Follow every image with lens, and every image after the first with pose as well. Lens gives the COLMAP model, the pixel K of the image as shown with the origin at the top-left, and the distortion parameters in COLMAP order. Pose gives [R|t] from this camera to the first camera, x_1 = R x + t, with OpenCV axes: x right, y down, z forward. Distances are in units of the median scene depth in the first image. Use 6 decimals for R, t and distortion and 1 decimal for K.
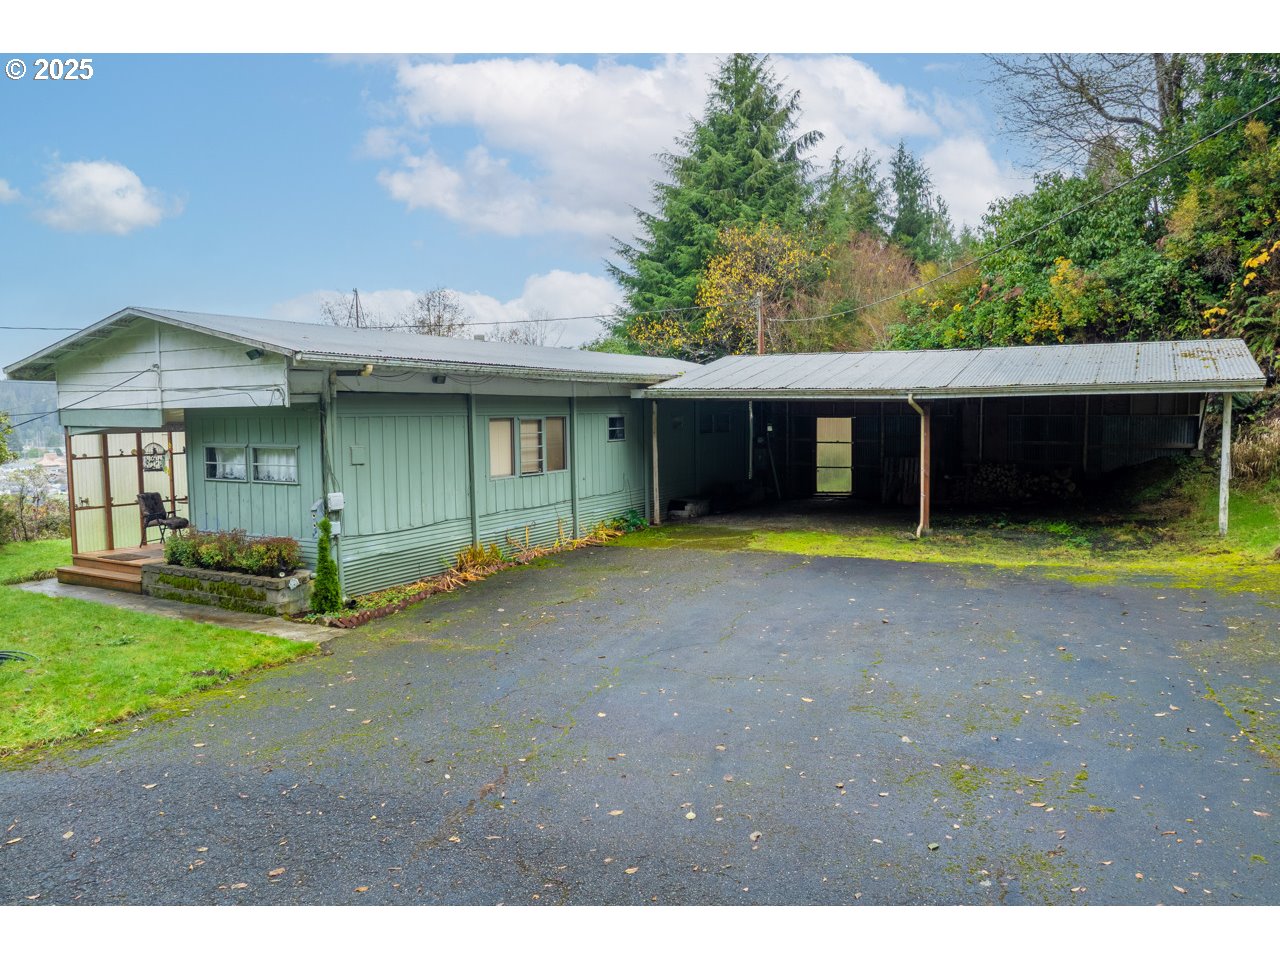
lens RADIAL K [[902.6, 0, 643.1], [0, 902.6, 482.7], [0, 0, 1]] dist [-0.071911, 0.045036]
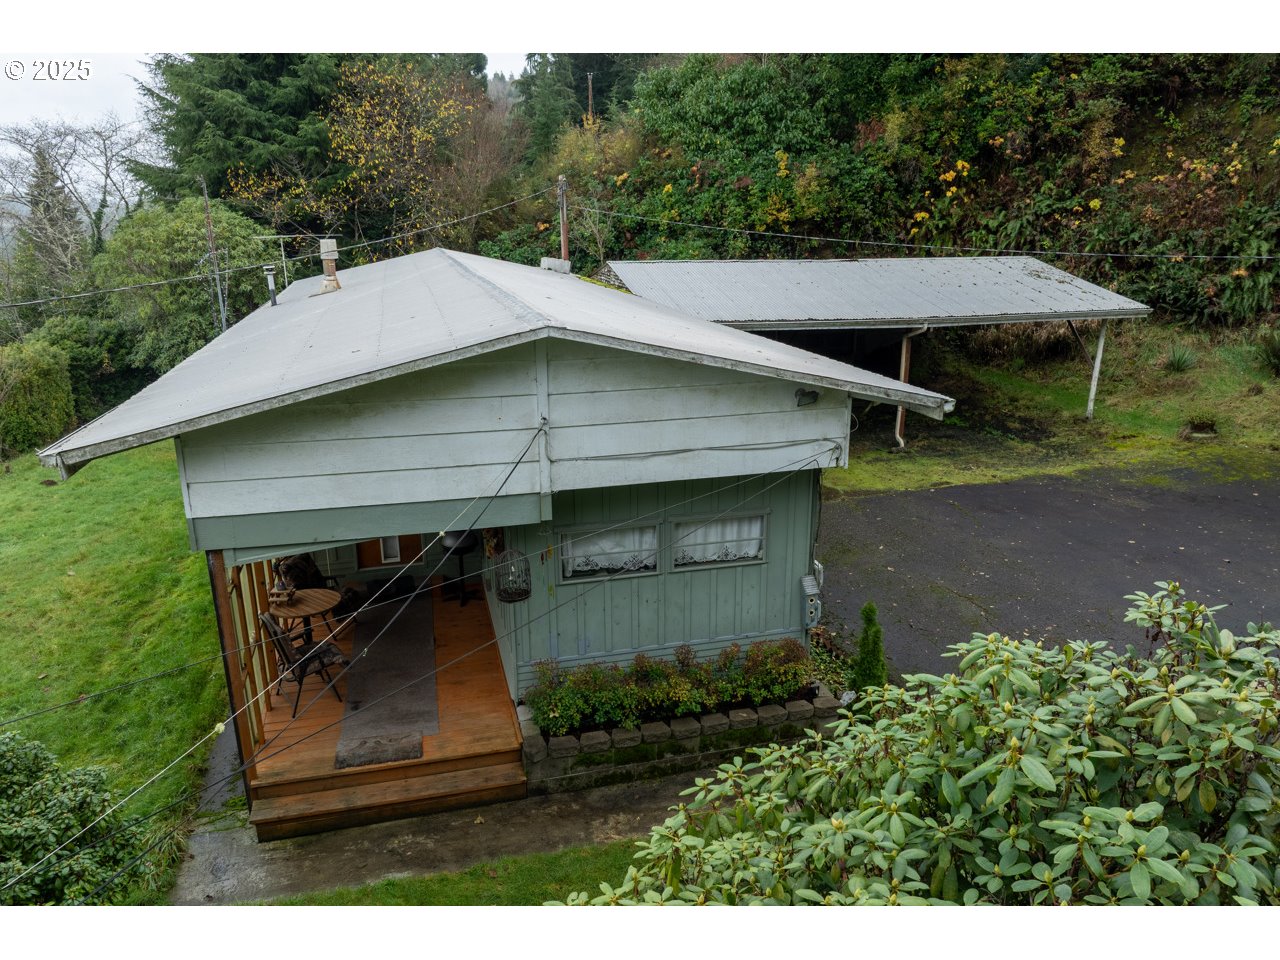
lens RADIAL K [[902.6, 0, 643.1], [0, 902.6, 482.7], [0, 0, 1]] dist [-0.071911, 0.045036]
pose [[0.715855, -0.195548, 0.670308, -0.498318], [0.053794, 0.972576, 0.226279, -0.122137], [-0.696174, -0.125925, 0.706743, 0.309678]]
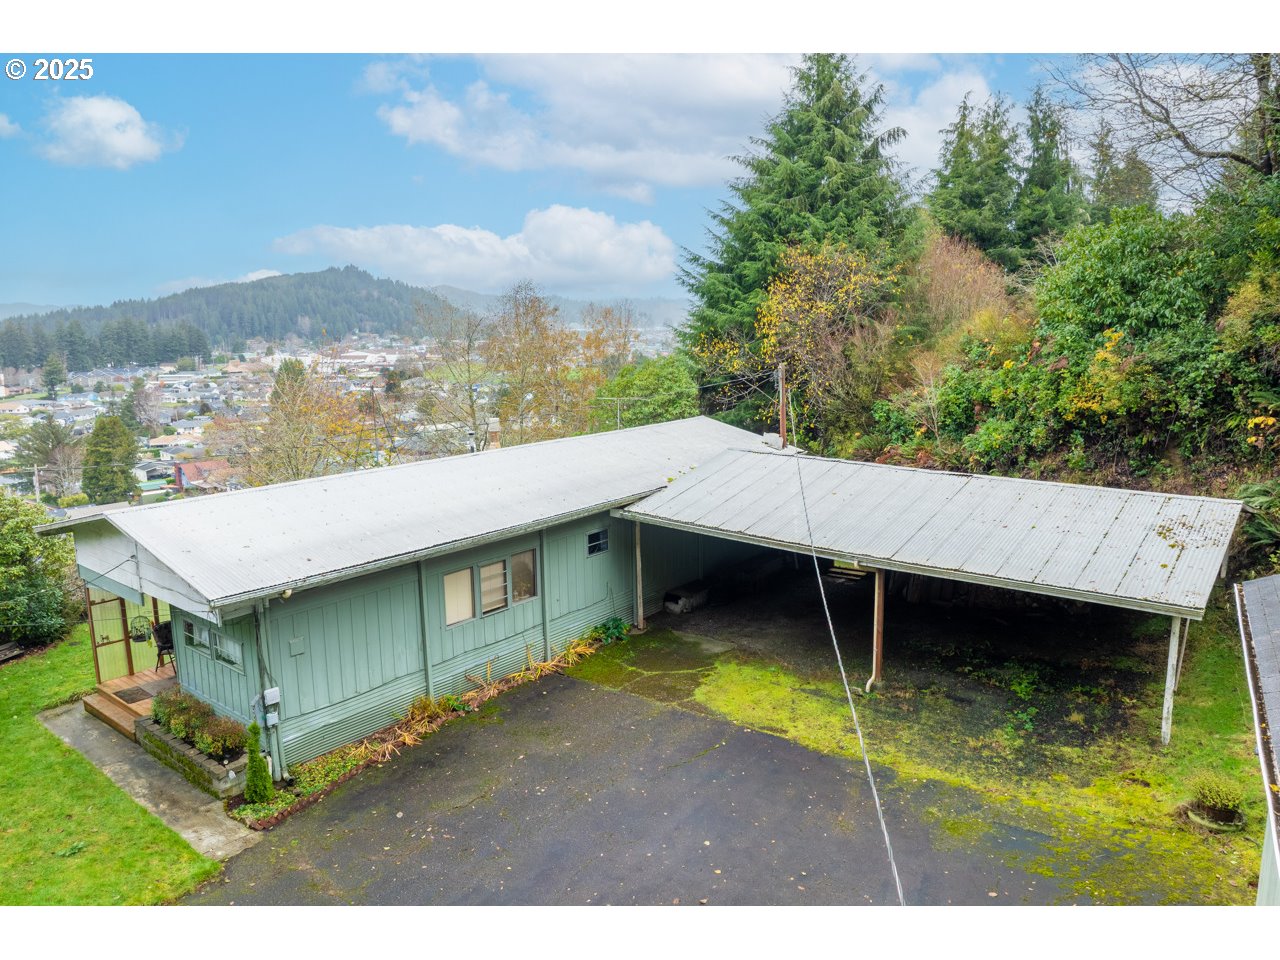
lens RADIAL K [[902.6, 0, 643.1], [0, 902.6, 482.7], [0, 0, 1]] dist [-0.071911, 0.045036]
pose [[0.985916, 0.031271, -0.164290, 0.156903], [-0.014089, 0.994401, 0.104727, -0.197019], [0.166645, -0.100938, 0.980837, -0.000805]]
